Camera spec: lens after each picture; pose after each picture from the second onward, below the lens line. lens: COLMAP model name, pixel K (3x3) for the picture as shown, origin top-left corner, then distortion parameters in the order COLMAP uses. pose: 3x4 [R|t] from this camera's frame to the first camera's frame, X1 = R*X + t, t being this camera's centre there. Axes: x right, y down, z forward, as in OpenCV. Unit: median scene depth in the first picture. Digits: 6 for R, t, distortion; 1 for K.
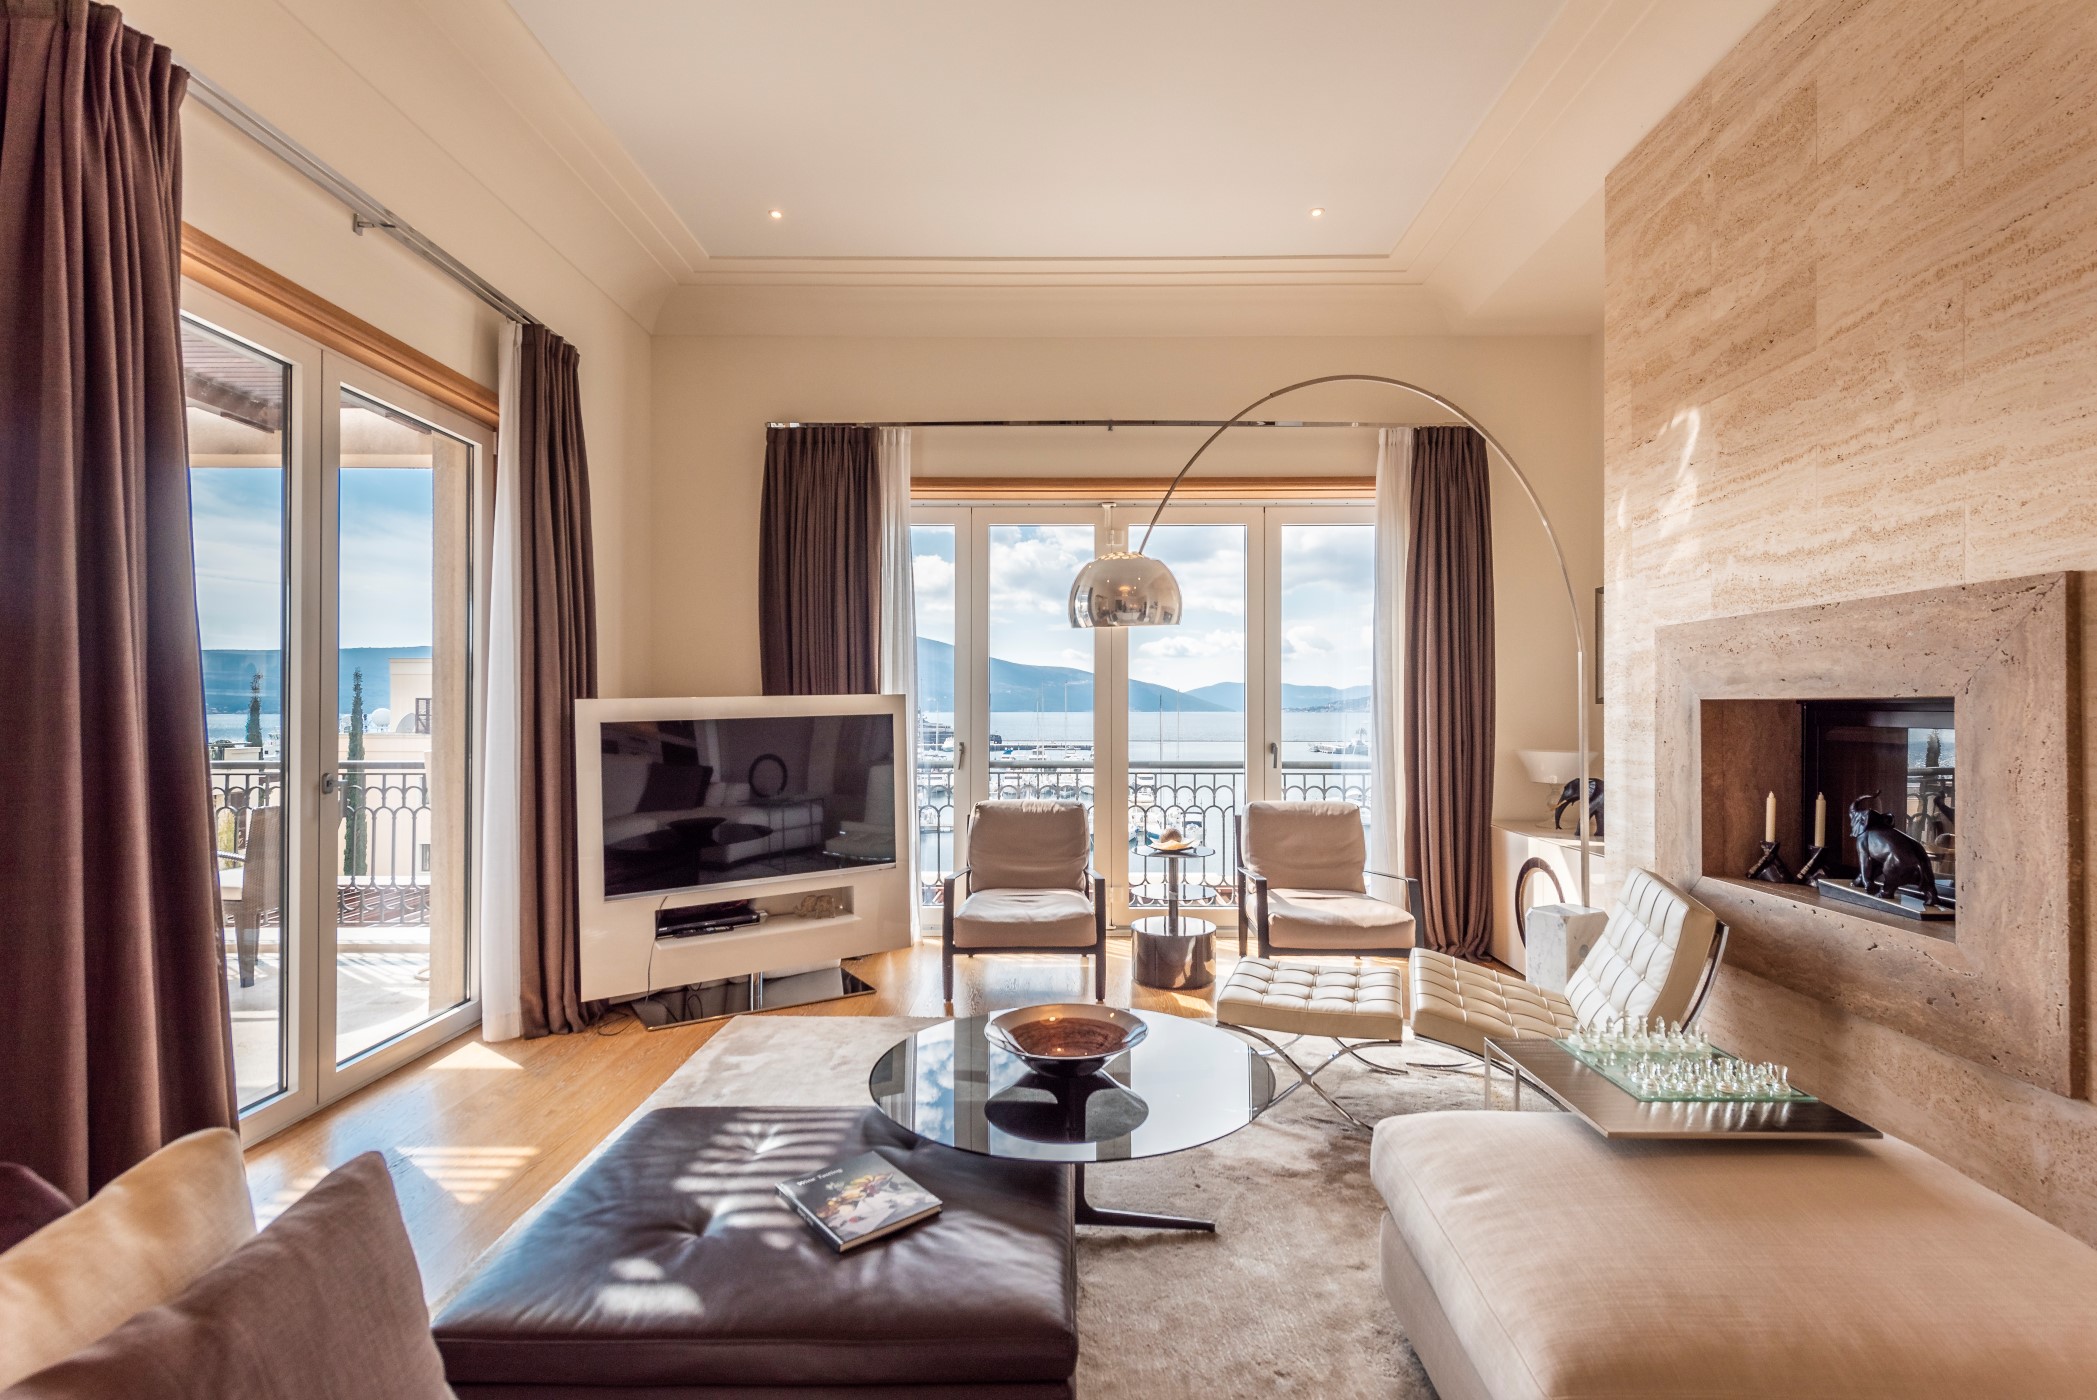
lens RADIAL K [[972.6, 0, 1065.9], [0, 972.6, 700.5], [0, 0, 1]] dist [-0.001266, -0.002208]
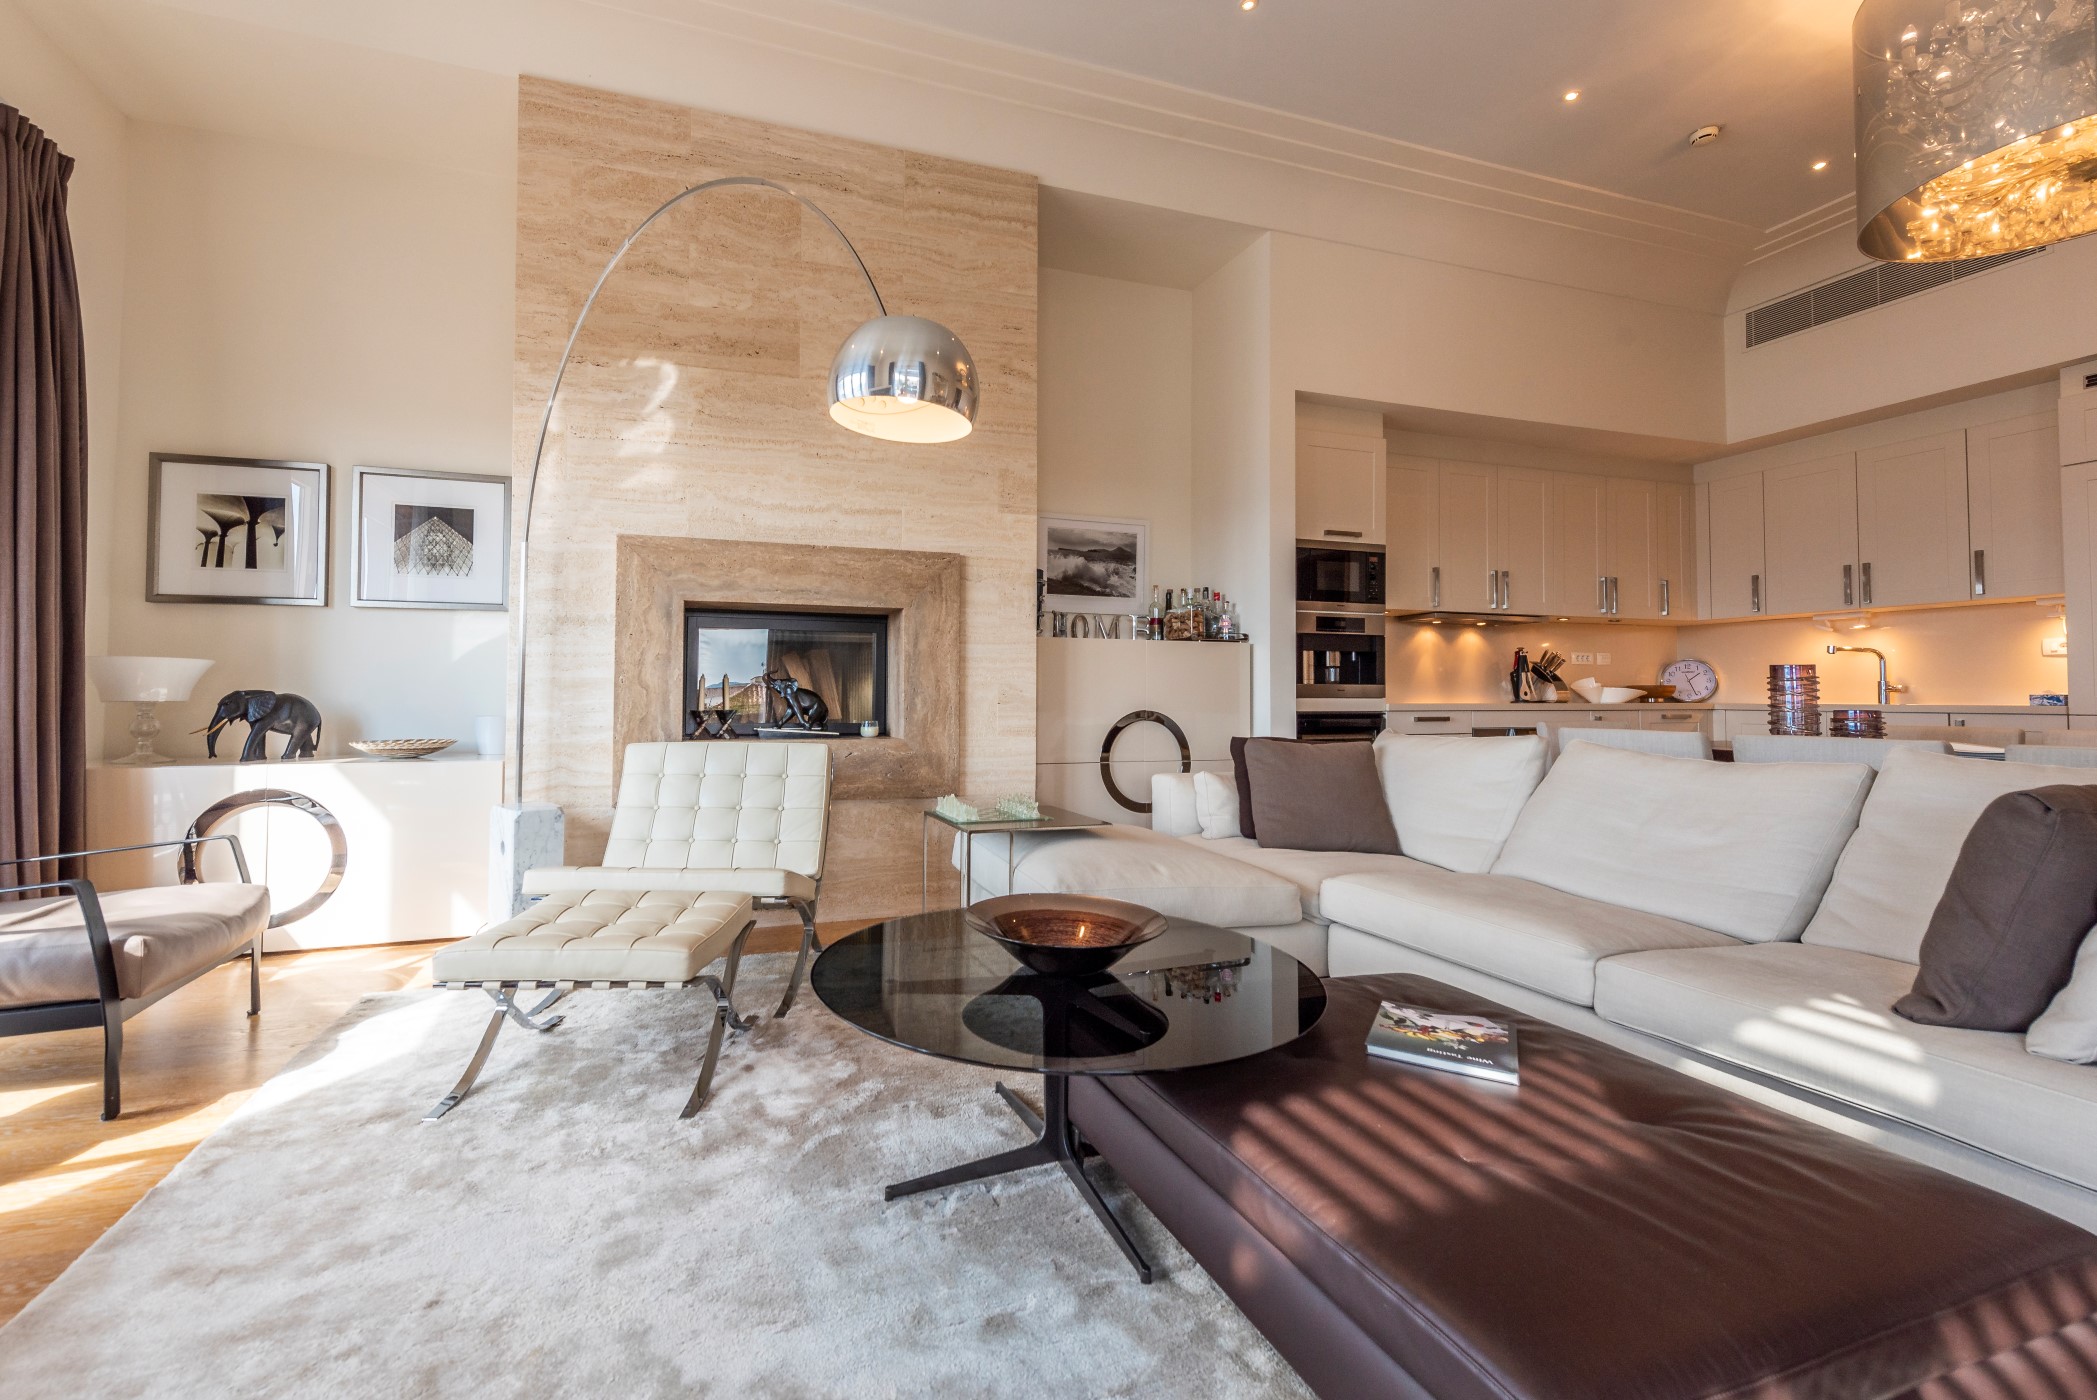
lens RADIAL K [[859.2, 0, 960.7], [0, 859.2, 671.6], [0, 0, 1]] dist [0.007686, -0.001723]
pose [[-0.307927, 0.024626, 0.951091, -0.465285], [-0.012199, 0.999481, -0.029829, 0.110211], [-0.951332, -0.020787, -0.307467, 0.923359]]
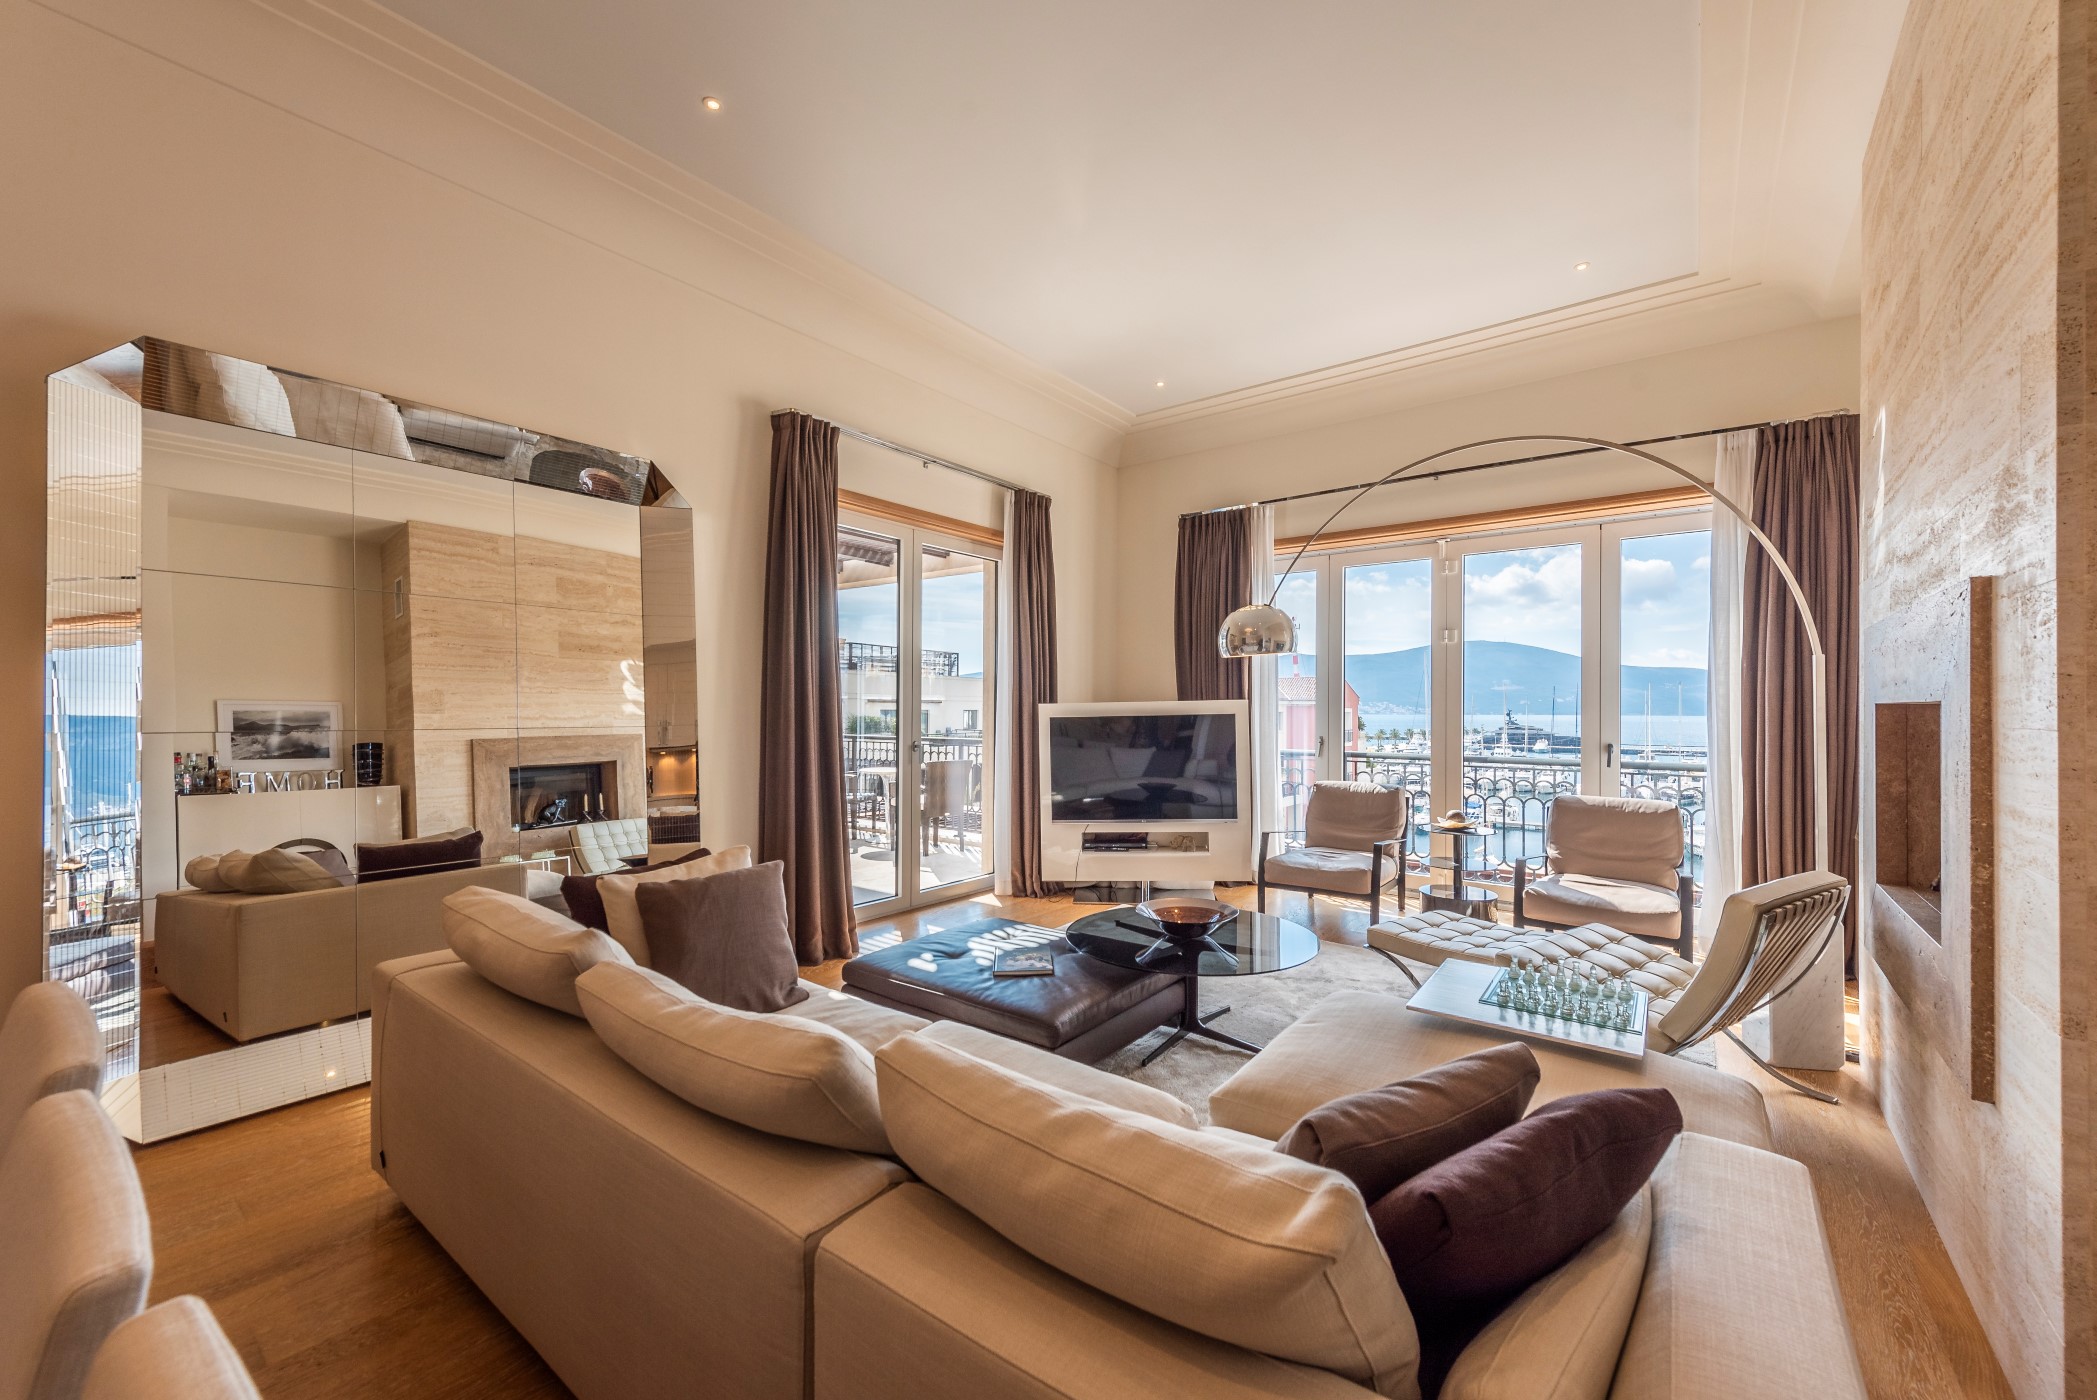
lens RADIAL K [[821.7, 0, 1059.8], [0, 821.7, 700.7], [0, 0, 1]] dist [0.004244, -0.000998]
pose [[0.792533, -0.003027, -0.609821, 0.472889], [0.000461, 0.999990, -0.004364, -0.000282], [0.609829, 0.003177, 0.792527, -0.145771]]
